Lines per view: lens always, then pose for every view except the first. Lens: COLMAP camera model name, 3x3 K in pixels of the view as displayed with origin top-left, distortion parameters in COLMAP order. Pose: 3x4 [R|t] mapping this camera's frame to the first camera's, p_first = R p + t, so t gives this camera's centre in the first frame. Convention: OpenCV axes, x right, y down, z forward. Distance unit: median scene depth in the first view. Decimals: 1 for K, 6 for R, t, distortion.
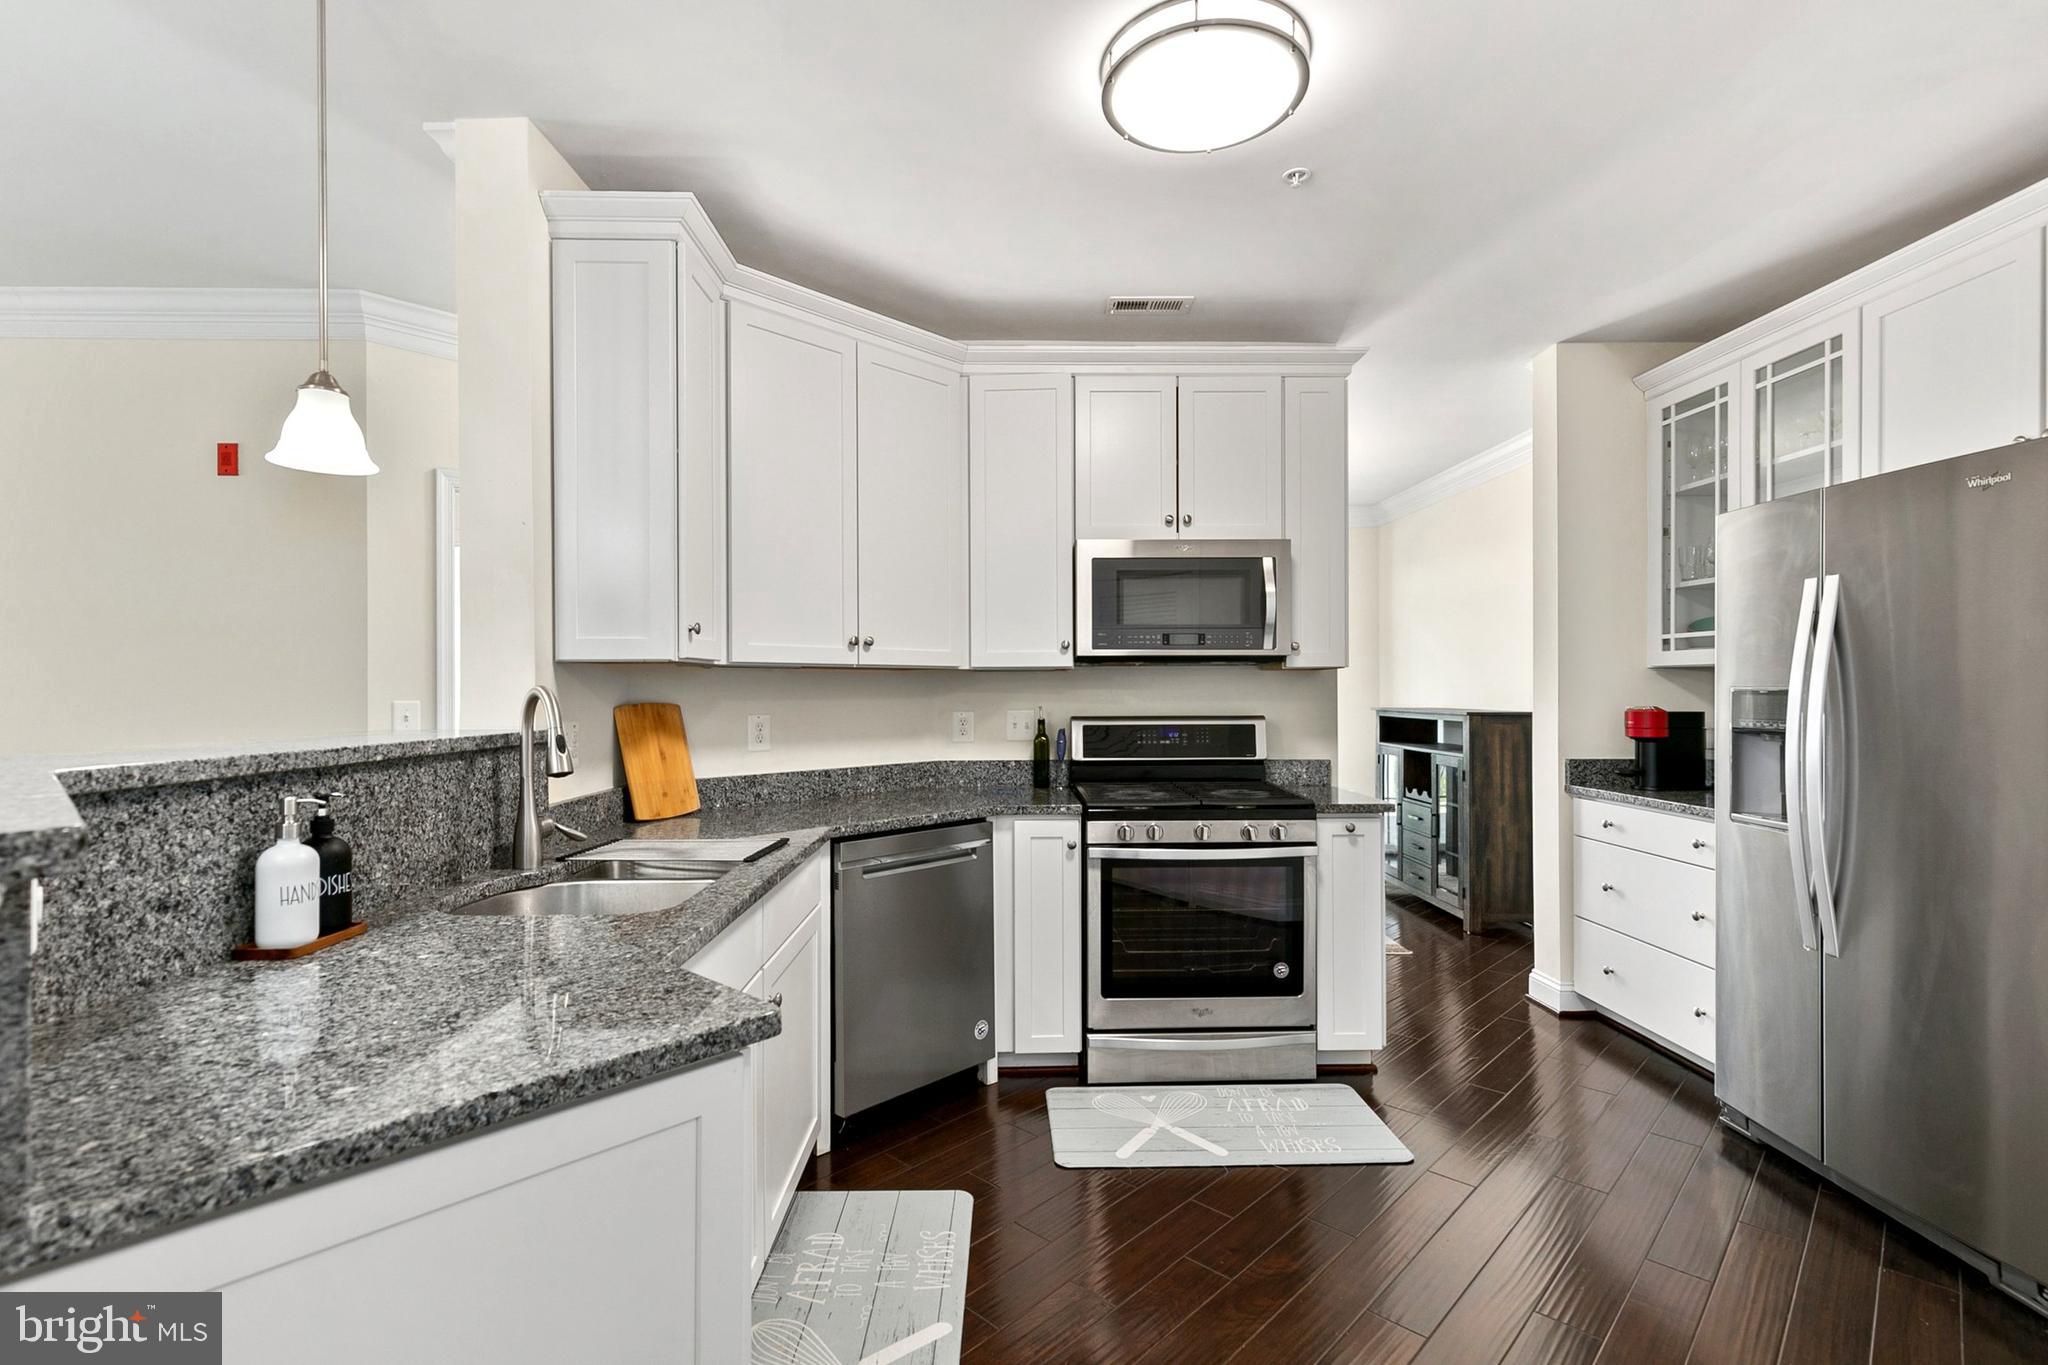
lens RADIAL K [[932.4, 0, 1019.5], [0, 932.4, 689.5], [0, 0, 1]] dist [0.006074, -0.002330]
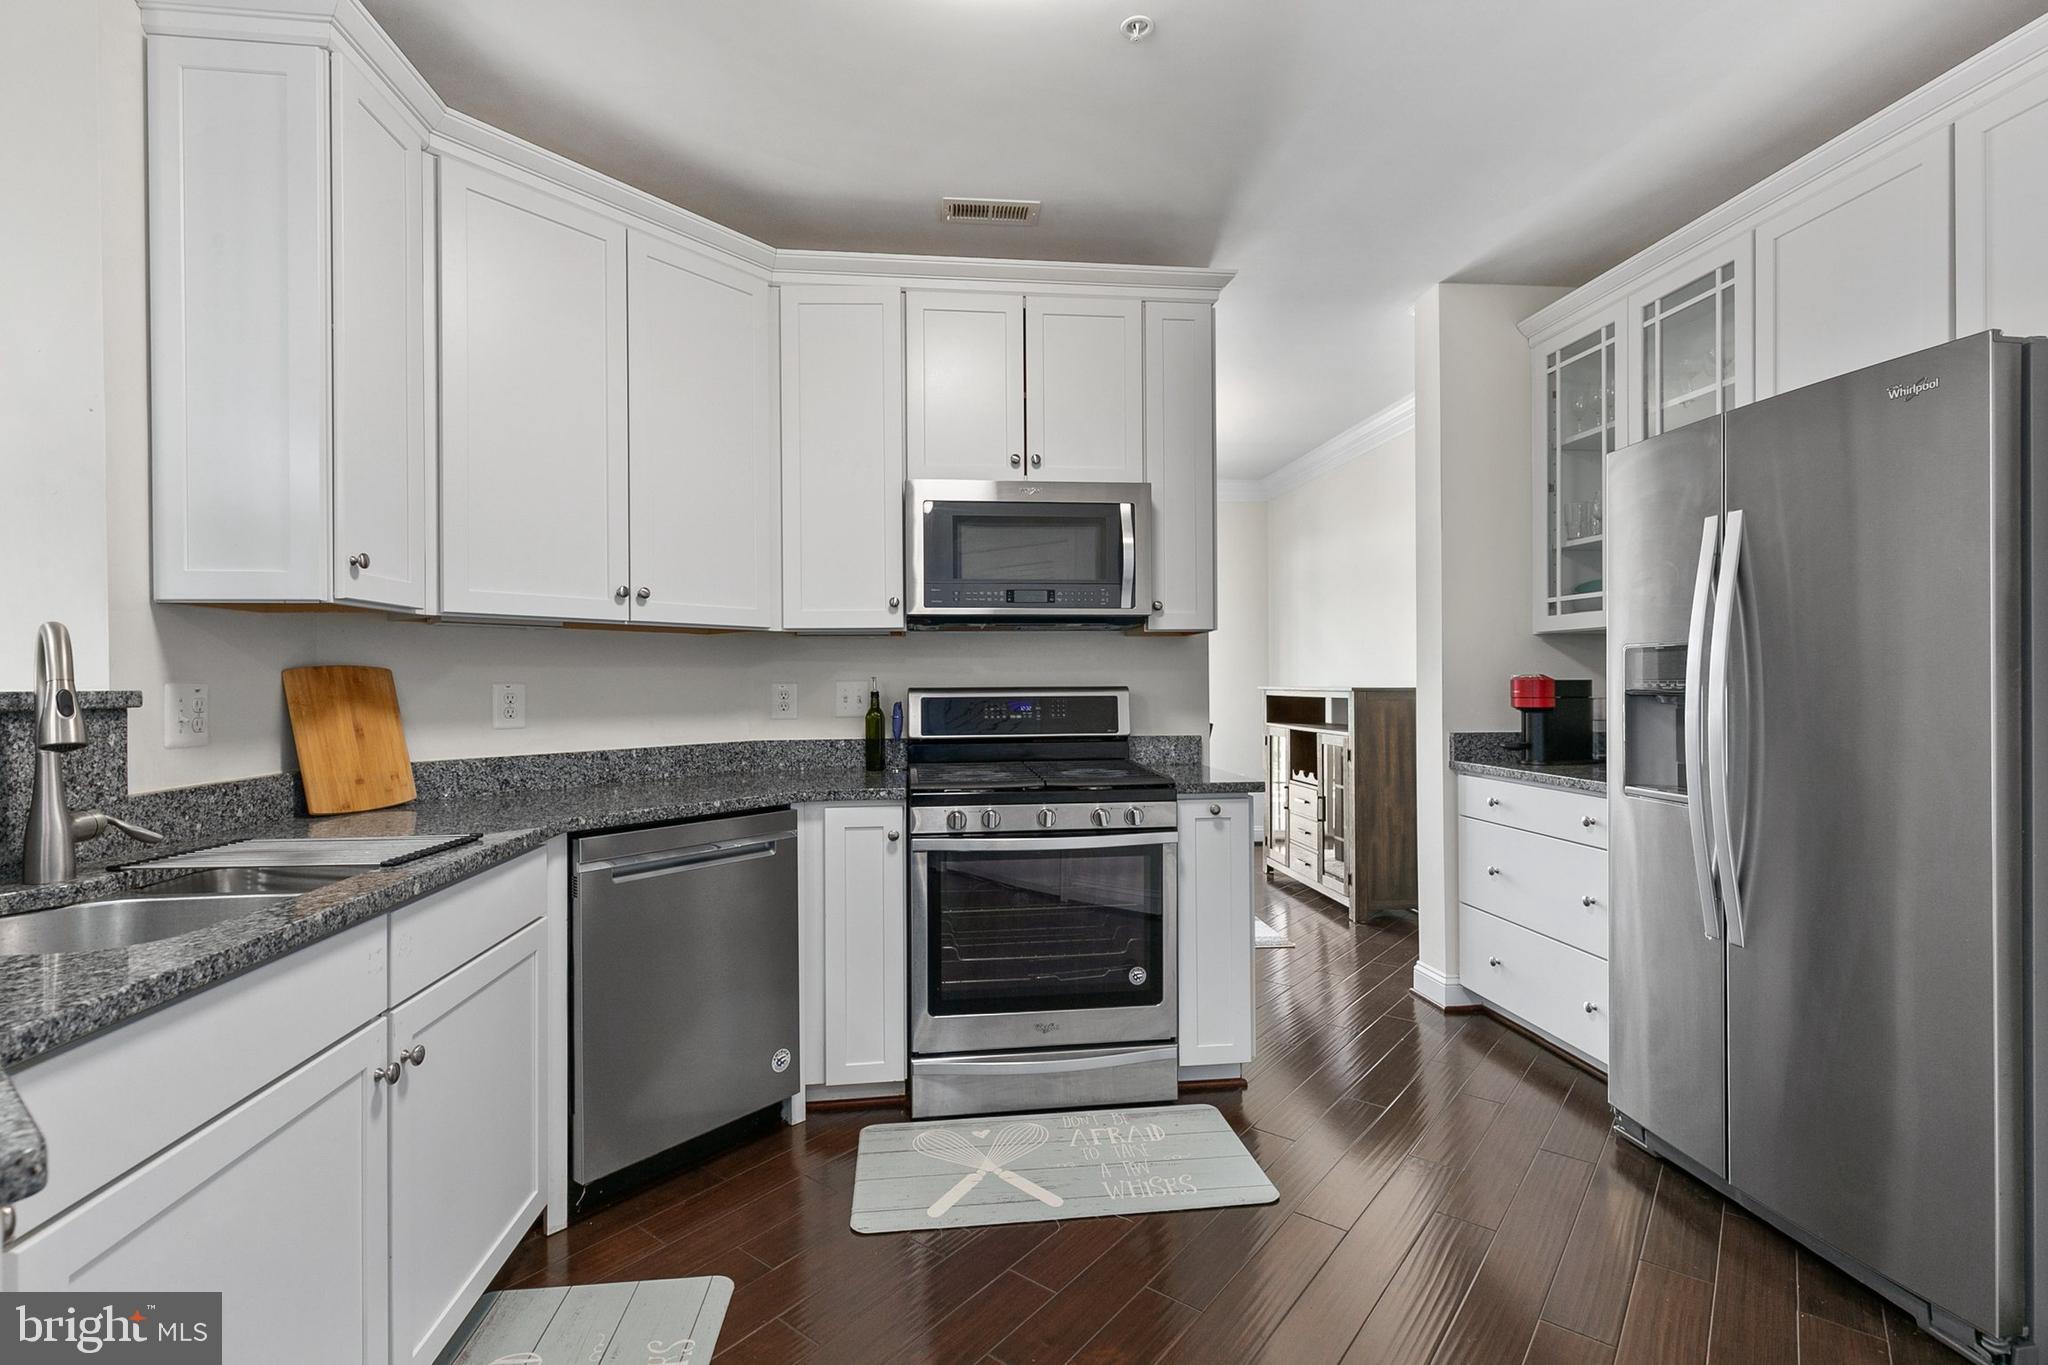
lens RADIAL K [[932.4, 0, 1022.6], [0, 932.4, 678.6], [0, 0, 1]] dist [0.006074, -0.002330]
pose [[0.995472, -0.002829, 0.095013, 0.092524], [0.003151, 0.999990, -0.003242, 0.027402], [-0.095003, 0.003526, 0.995471, 0.147141]]
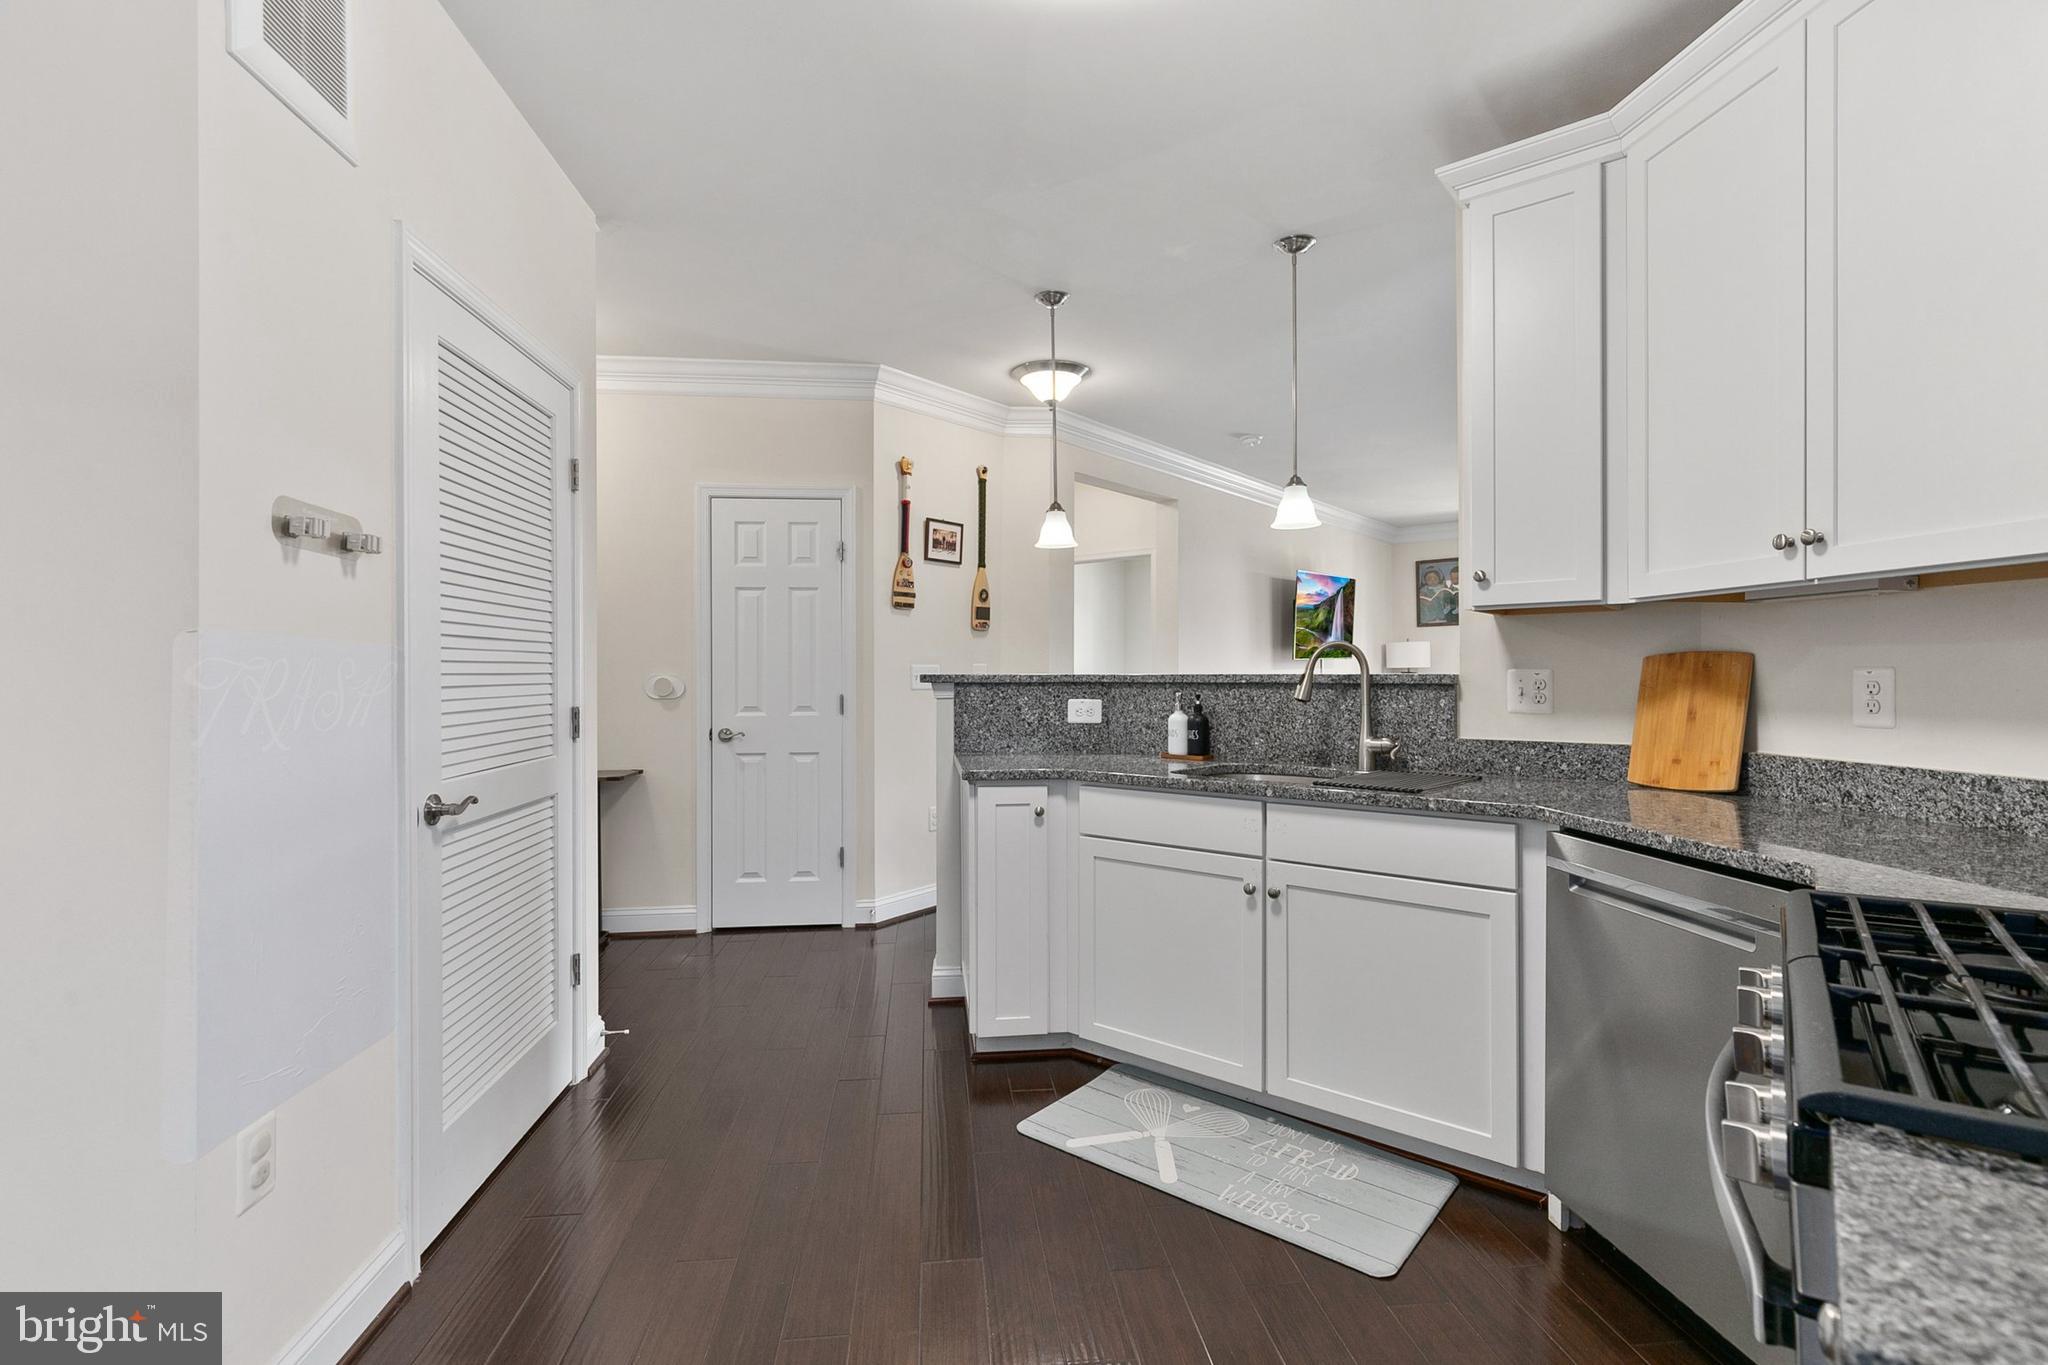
lens RADIAL K [[932.4, 0, 1029.4], [0, 932.4, 679.9], [0, 0, 1]] dist [0.006074, -0.002330]
pose [[-0.643543, 0.011668, -0.765321, 0.568370], [0.007991, 0.999932, 0.008525, 0.025886], [0.765369, -0.000630, -0.643592, 0.993852]]
